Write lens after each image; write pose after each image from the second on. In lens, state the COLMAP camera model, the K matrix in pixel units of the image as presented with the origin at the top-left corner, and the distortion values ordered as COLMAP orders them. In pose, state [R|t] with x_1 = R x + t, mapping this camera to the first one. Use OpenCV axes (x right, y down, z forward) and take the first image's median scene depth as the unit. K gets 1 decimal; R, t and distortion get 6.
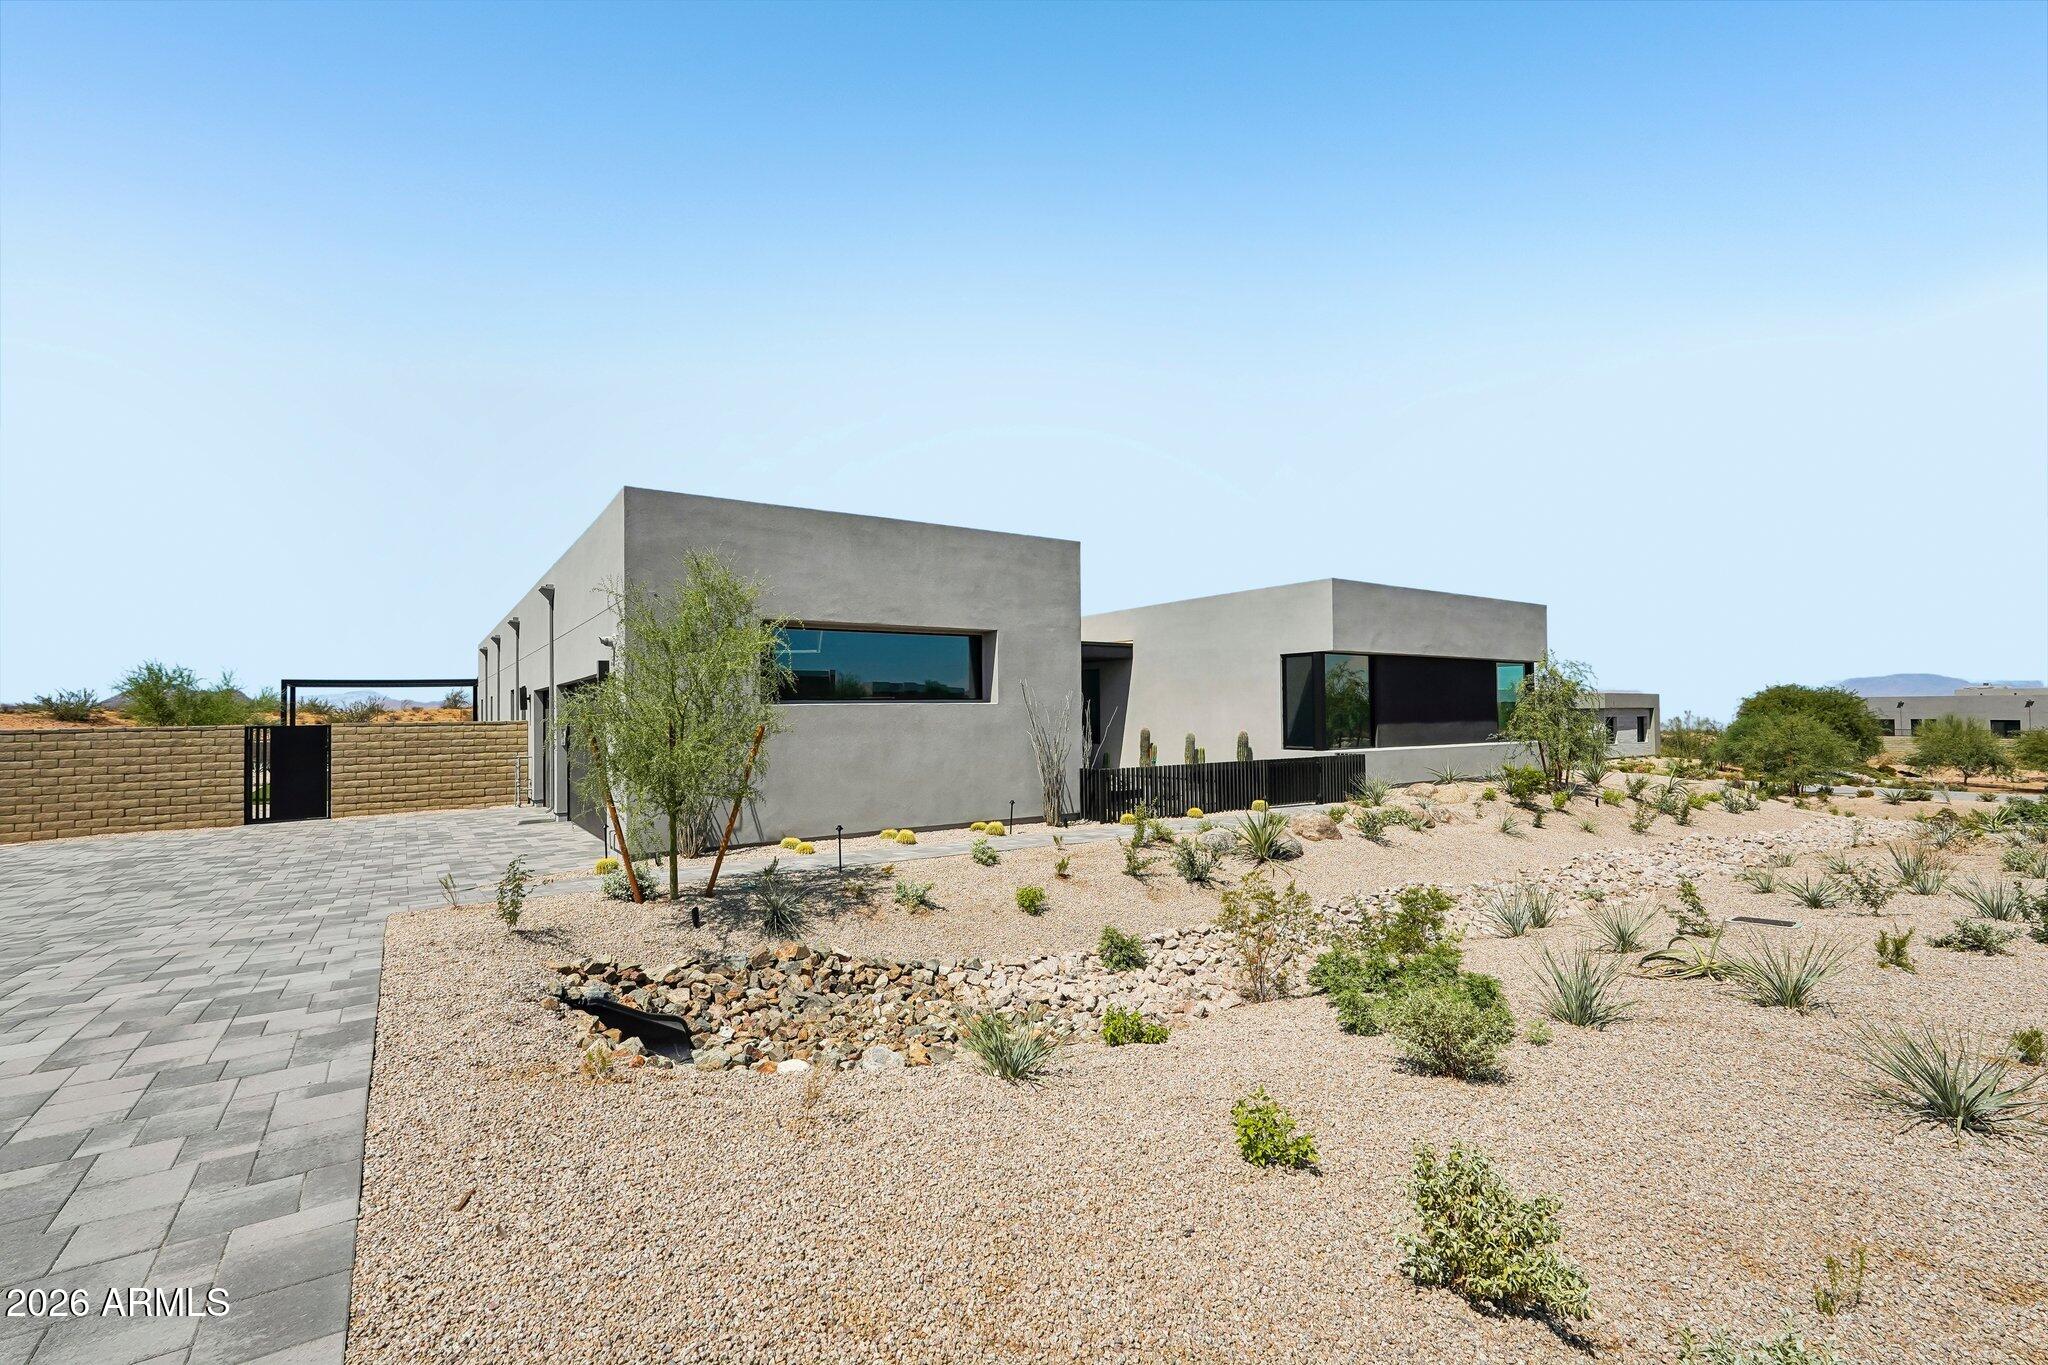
lens RADIAL K [[890.5, 0, 1016.2], [0, 890.5, 691.8], [0, 0, 1]] dist [0.003004, 0.003316]
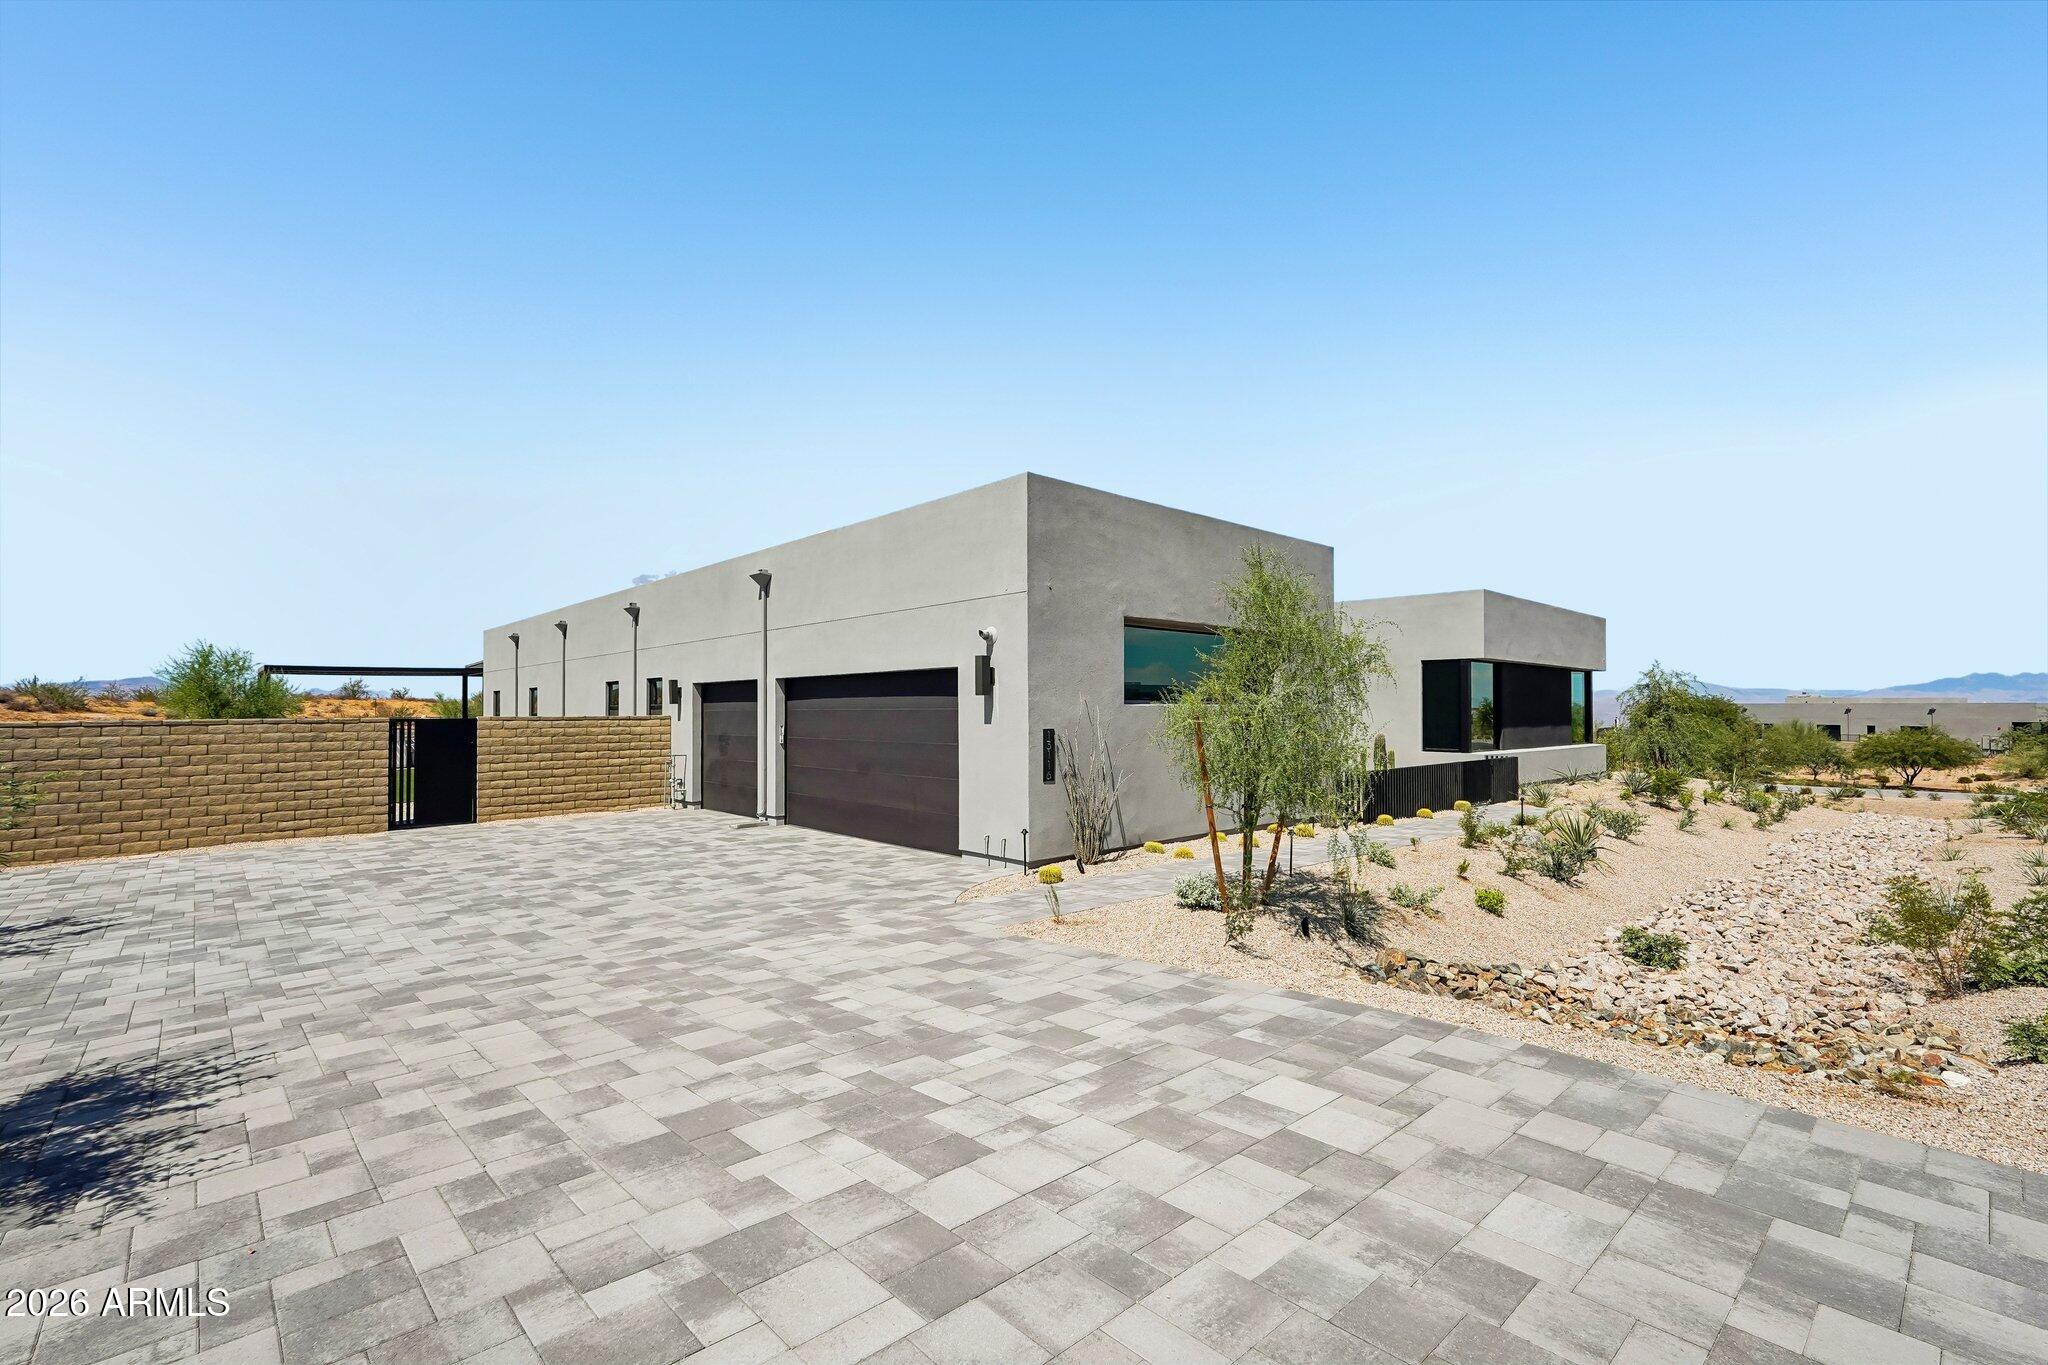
lens RADIAL K [[890.5, 0, 1013.1], [0, 890.5, 696.6], [0, 0, 1]] dist [0.003004, 0.003316]
pose [[0.990026, 0.013764, 0.140211, -0.399525], [-0.014955, 0.999860, 0.007445, 0.000279], [-0.140089, -0.009468, 0.990094, 0.042857]]
